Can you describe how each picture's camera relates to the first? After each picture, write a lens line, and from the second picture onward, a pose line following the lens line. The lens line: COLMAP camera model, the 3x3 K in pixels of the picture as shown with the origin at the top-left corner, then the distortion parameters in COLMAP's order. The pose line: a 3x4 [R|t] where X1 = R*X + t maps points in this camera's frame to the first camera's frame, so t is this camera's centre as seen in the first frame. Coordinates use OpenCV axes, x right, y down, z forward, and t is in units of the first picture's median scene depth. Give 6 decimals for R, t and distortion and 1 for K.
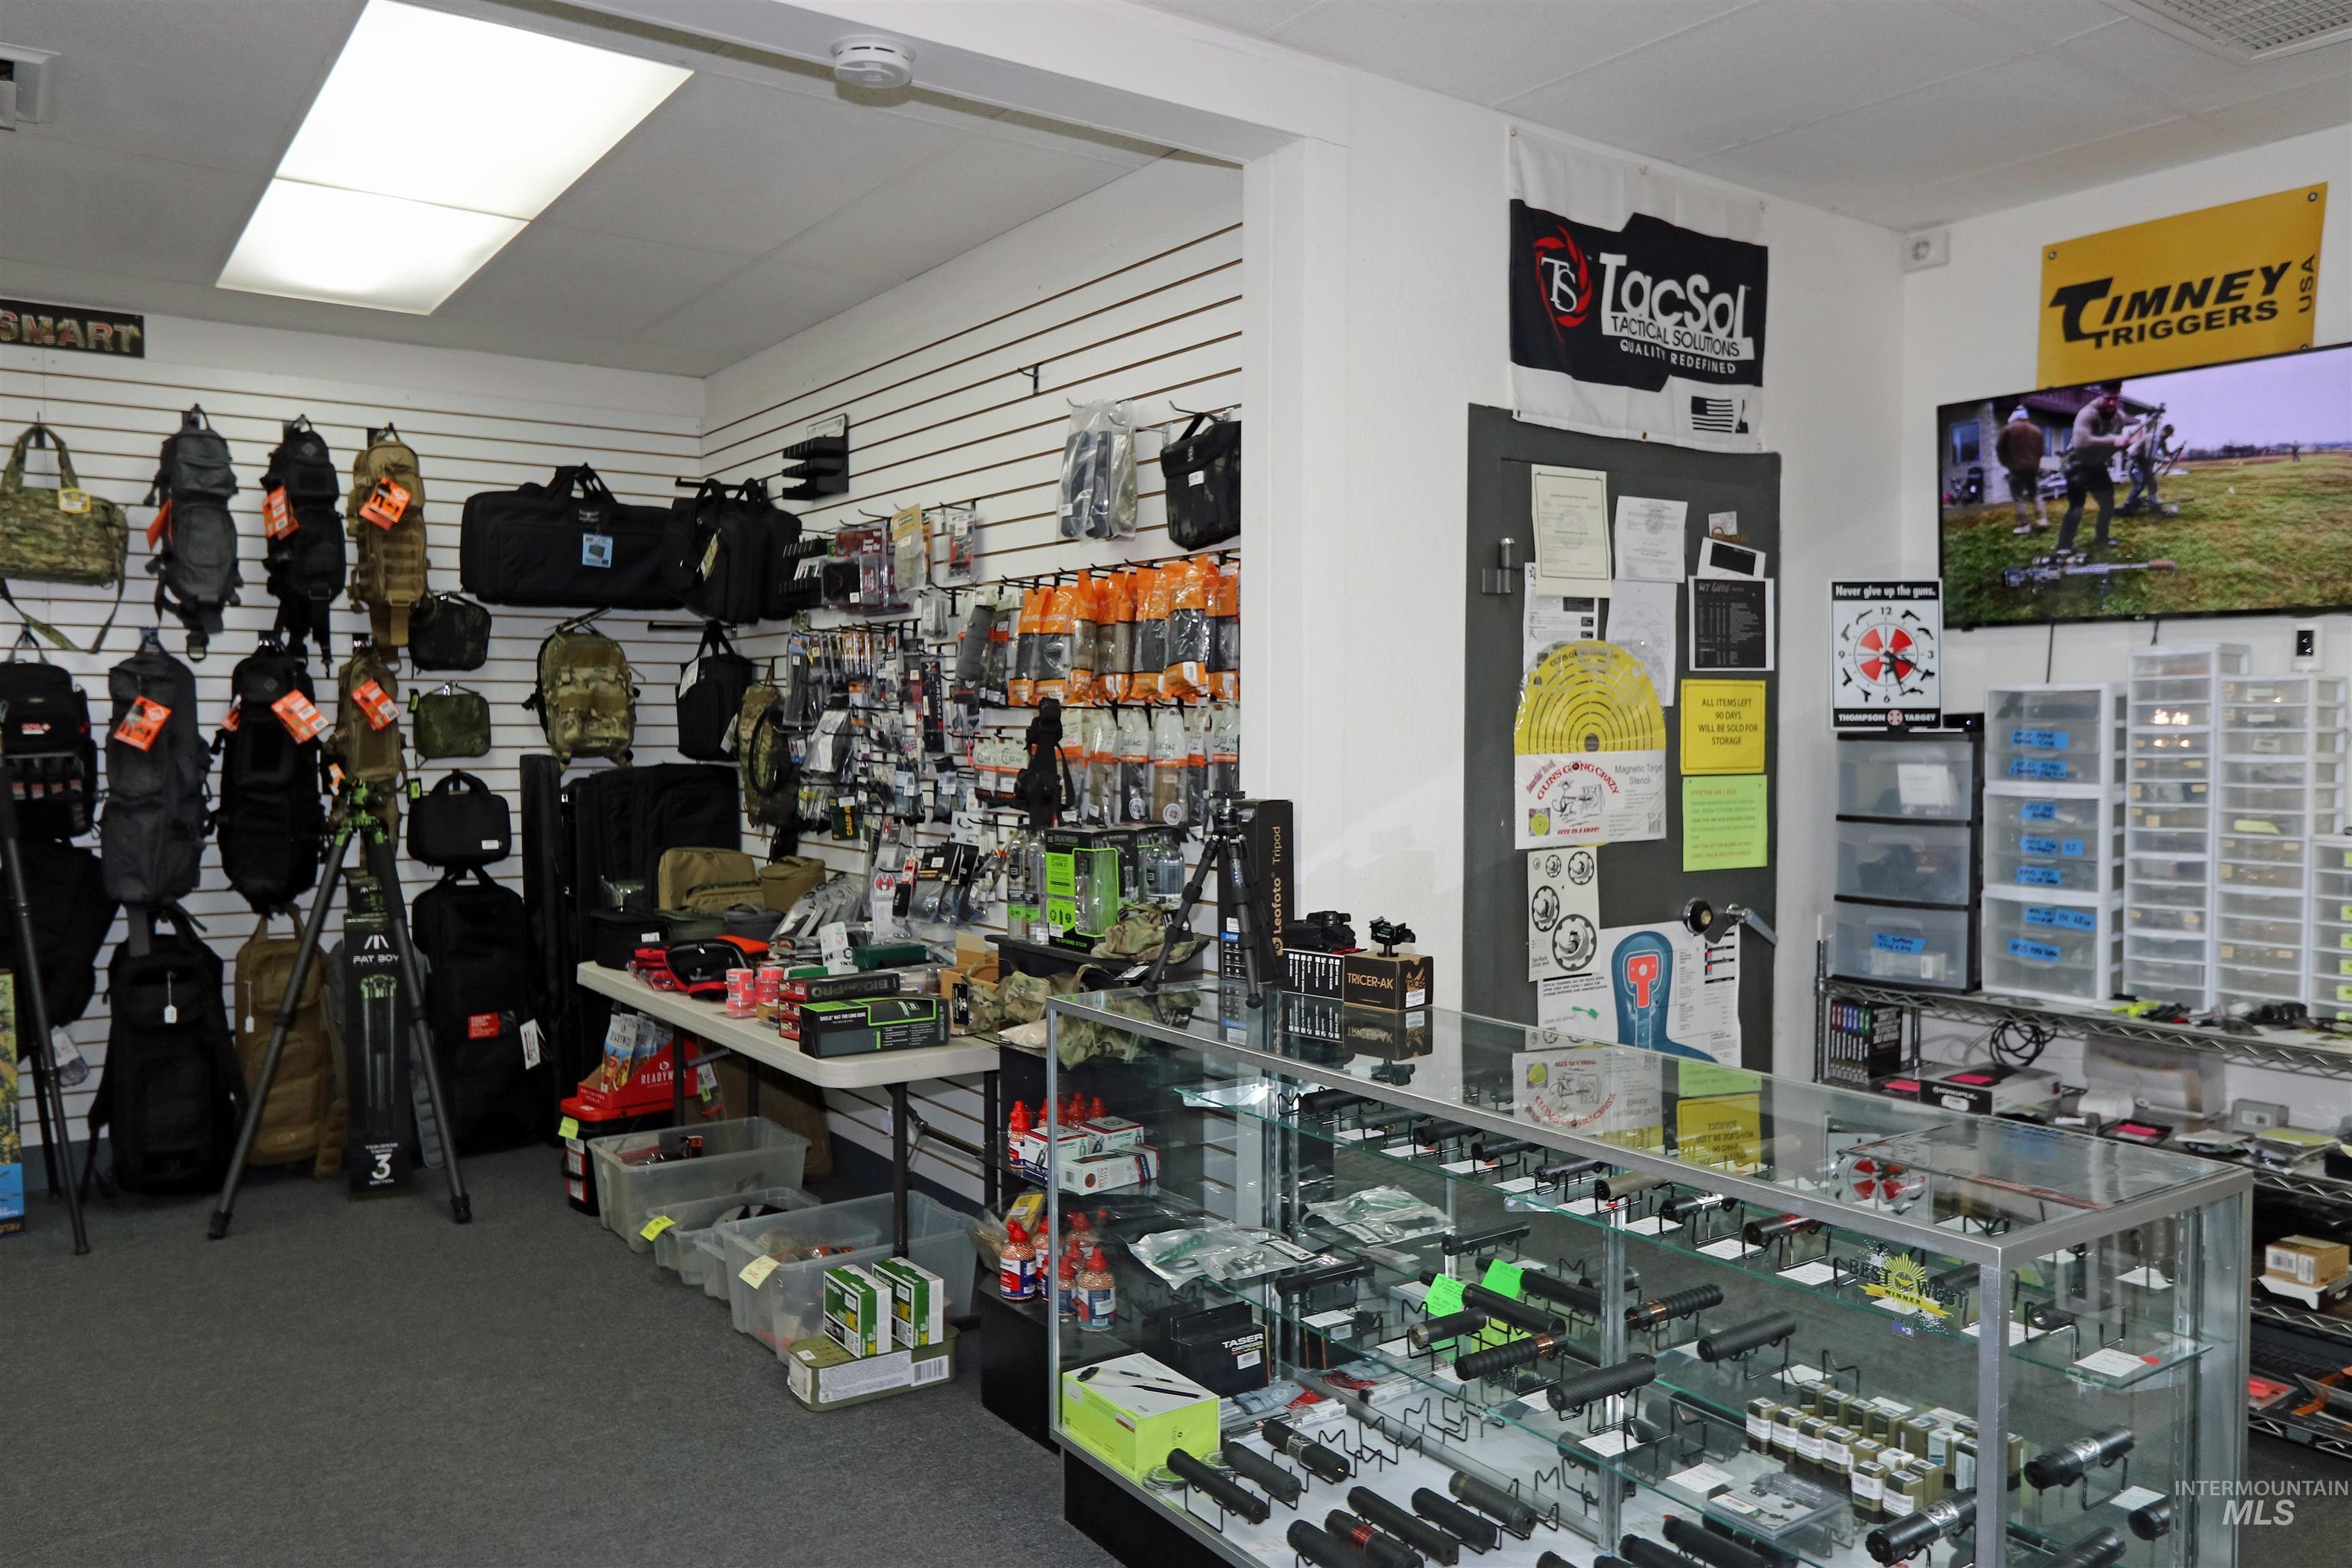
lens RADIAL K [[1704.0, 0, 1171.9], [0, 1704.0, 783.5], [0, 0, 1]] dist [-0.004443, -0.001061]
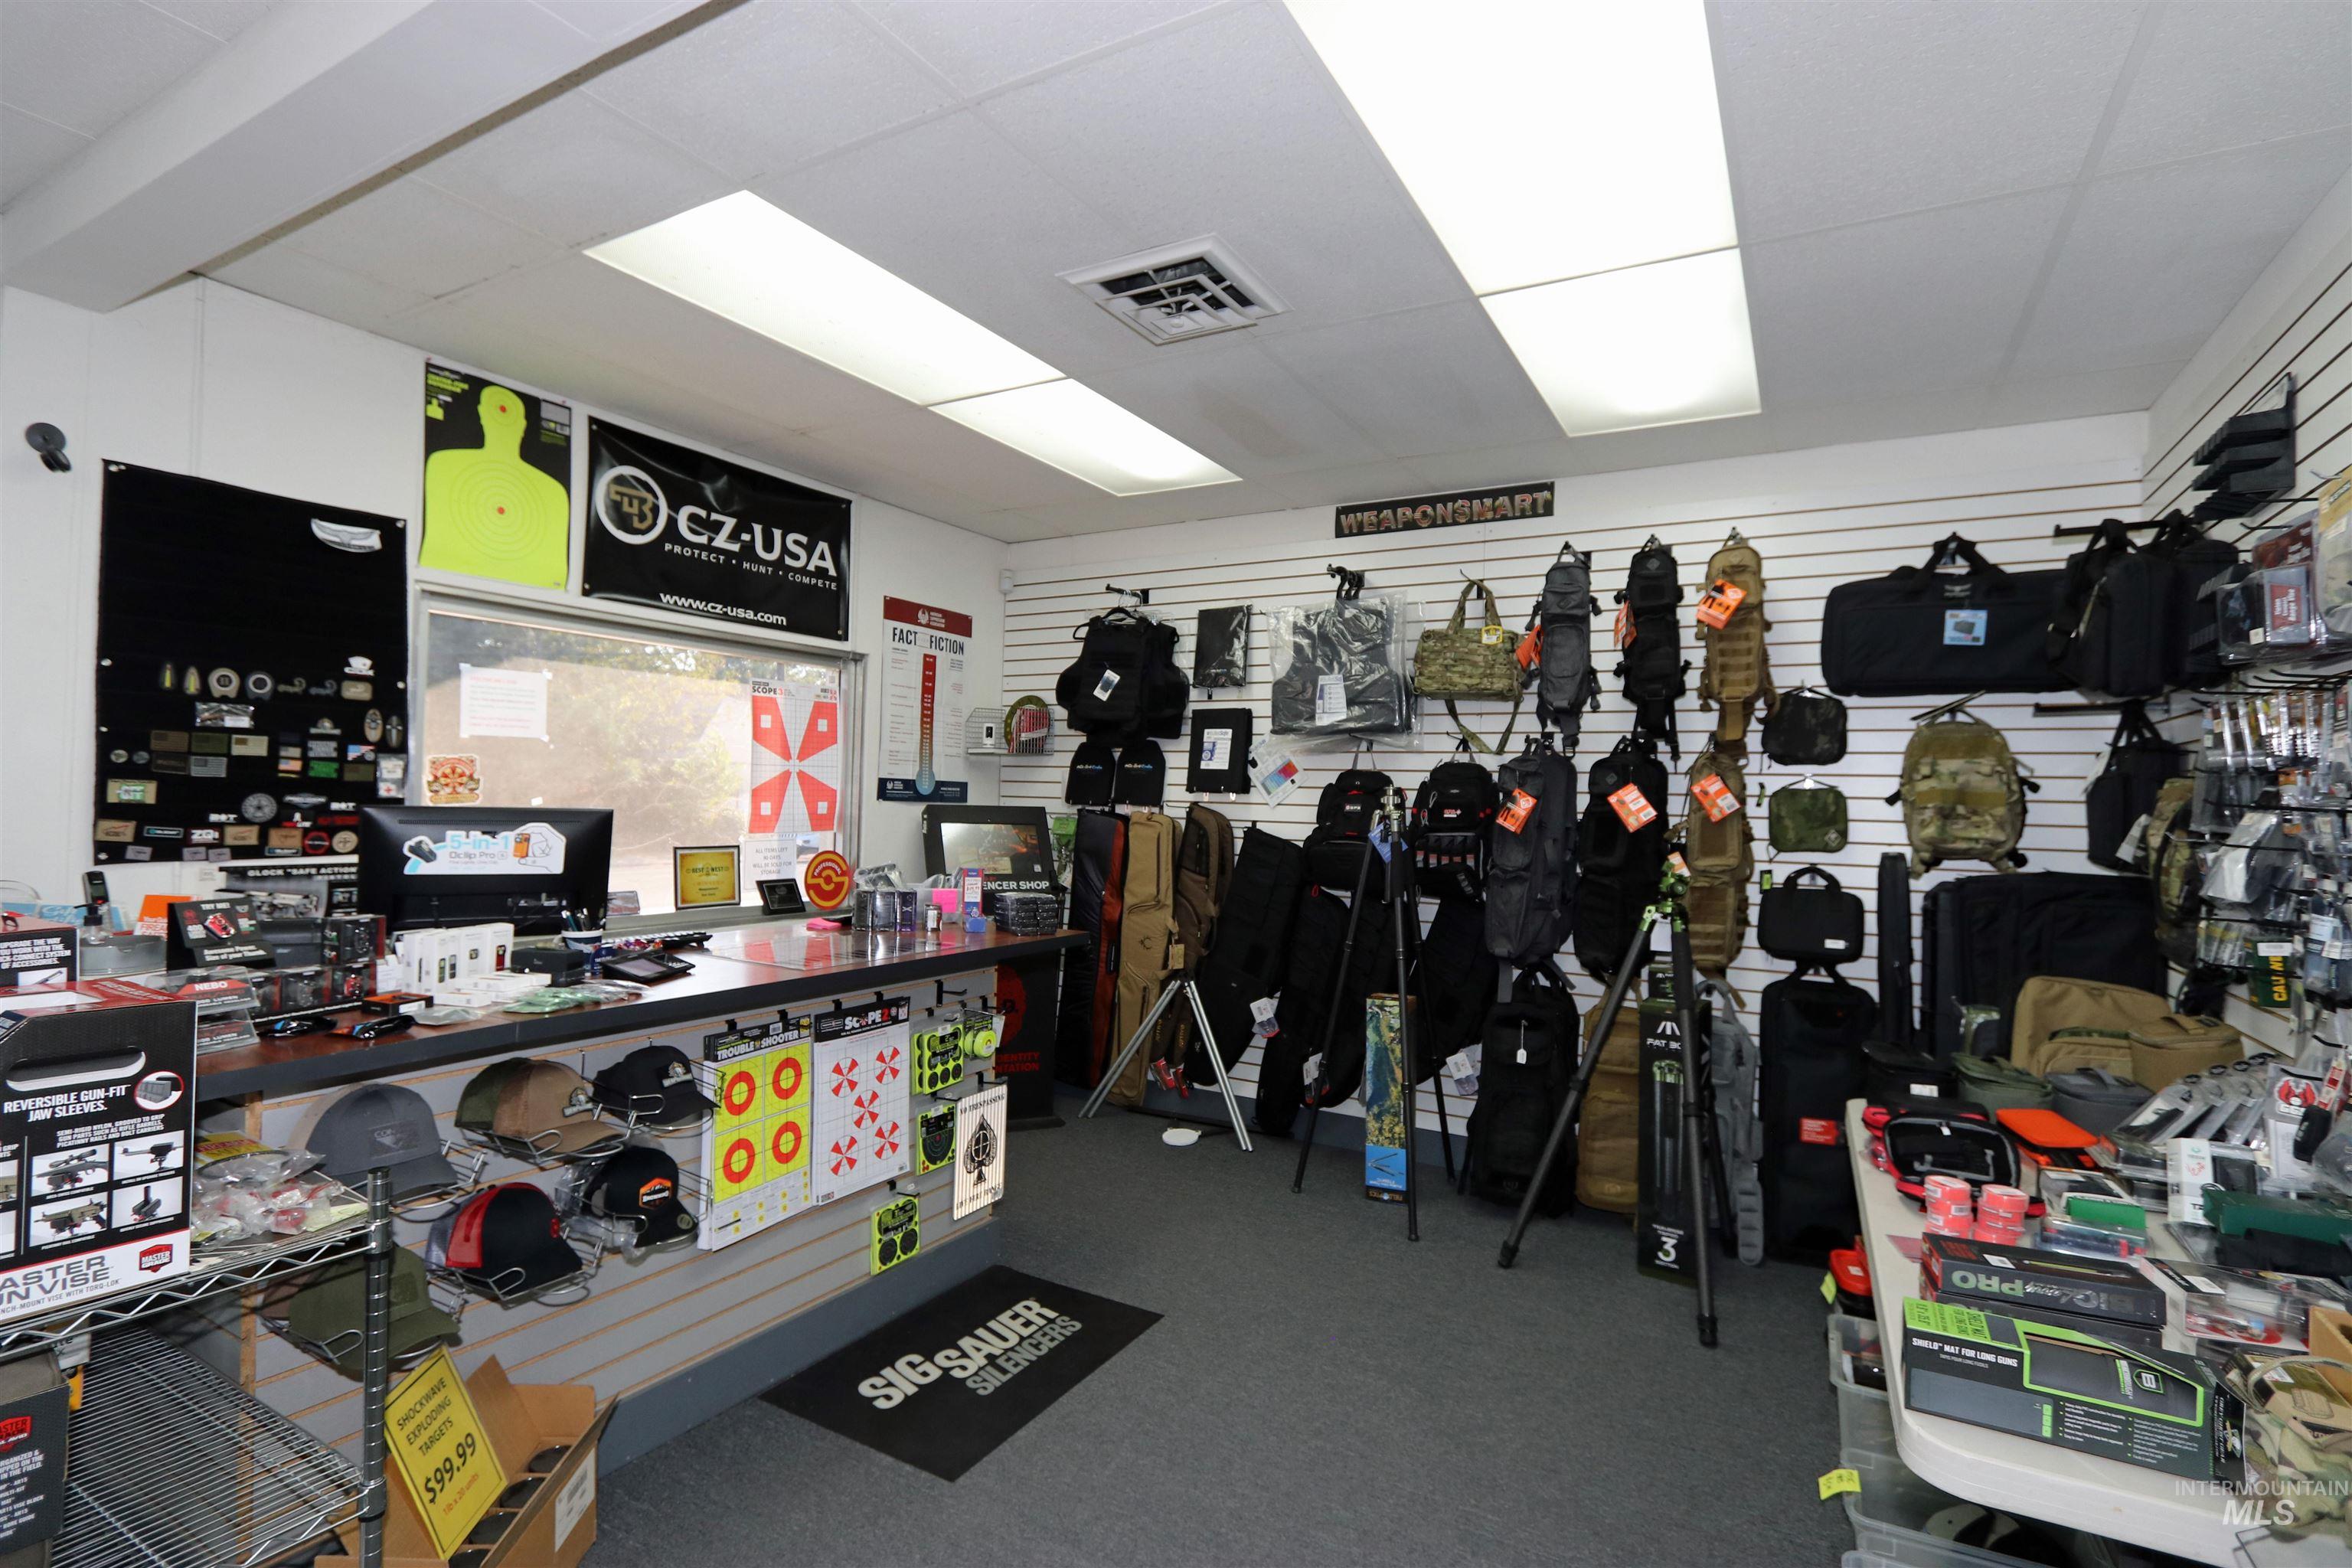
lens RADIAL K [[1130.7, 0, 1182.1], [0, 1130.7, 783.4], [0, 0, 1]] dist [-0.010046, 0.000273]
pose [[0.423977, -0.002012, -0.905671, 0.022171], [-0.054085, 0.998157, -0.027536, -0.017547], [0.904056, 0.060658, 0.423087, 0.395151]]
